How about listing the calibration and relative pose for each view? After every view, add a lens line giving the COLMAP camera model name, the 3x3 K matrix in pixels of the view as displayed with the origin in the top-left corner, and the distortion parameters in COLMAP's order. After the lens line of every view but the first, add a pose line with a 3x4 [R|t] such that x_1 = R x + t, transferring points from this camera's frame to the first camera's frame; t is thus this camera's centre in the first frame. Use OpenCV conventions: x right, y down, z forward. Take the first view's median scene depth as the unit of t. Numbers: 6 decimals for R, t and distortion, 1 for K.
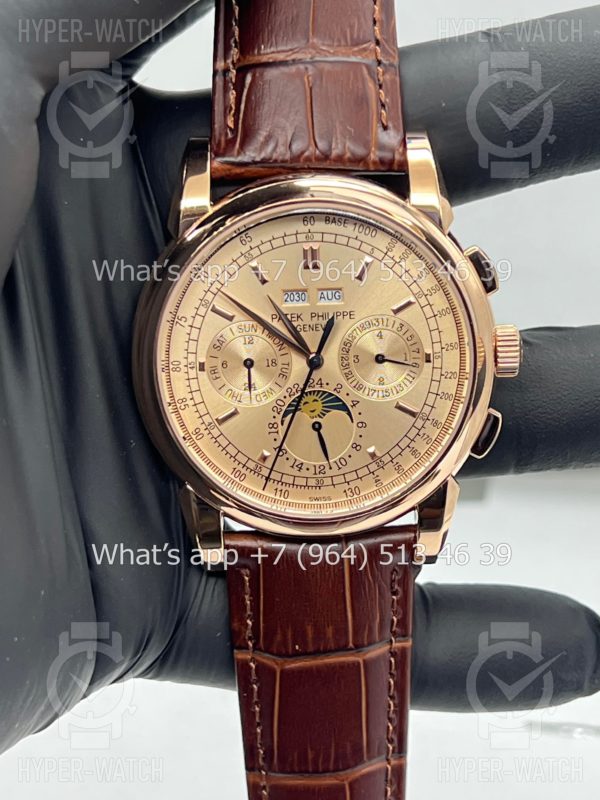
lens RADIAL K [[1840.8, 0, 306.2], [0, 1840.8, 398.8], [0, 0, 1]] dist [0.292086, 0.000000]
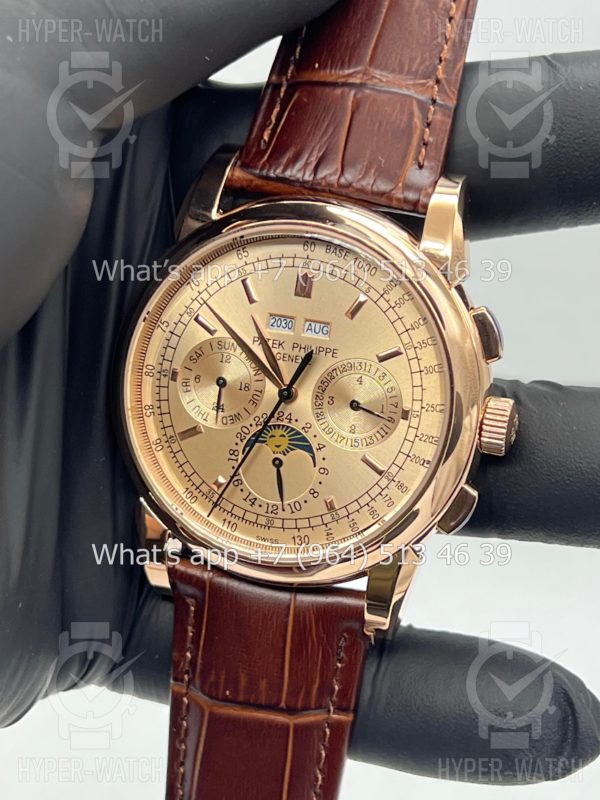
lens RADIAL K [[1840.8, 0, 299.6], [0, 1840.8, 408.1], [0, 0, 1]] dist [0.292086, 0.000000]
pose [[0.947642, 0.198507, -0.250139, 0.245351], [-0.208488, 0.977928, -0.013775, -0.001696], [0.241884, 0.065205, 0.968112, 0.092859]]
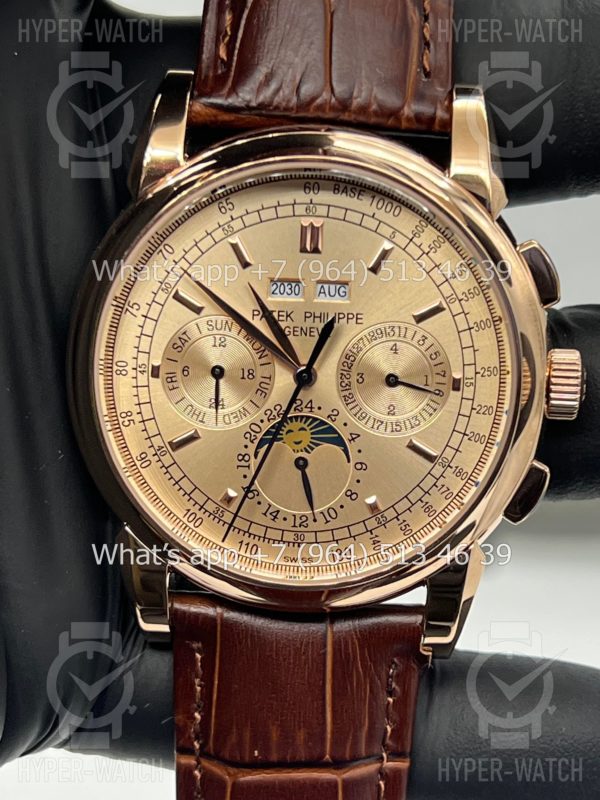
lens RADIAL K [[1840.8, 0, 300.8], [0, 1840.8, 453.9], [0, 0, 1]] dist [0.292086, 0.000000]
pose [[0.994876, 0.083089, -0.057598, 0.048640], [-0.083563, 0.996485, -0.005857, 0.015533], [0.056909, 0.010640, 0.998323, 0.248619]]
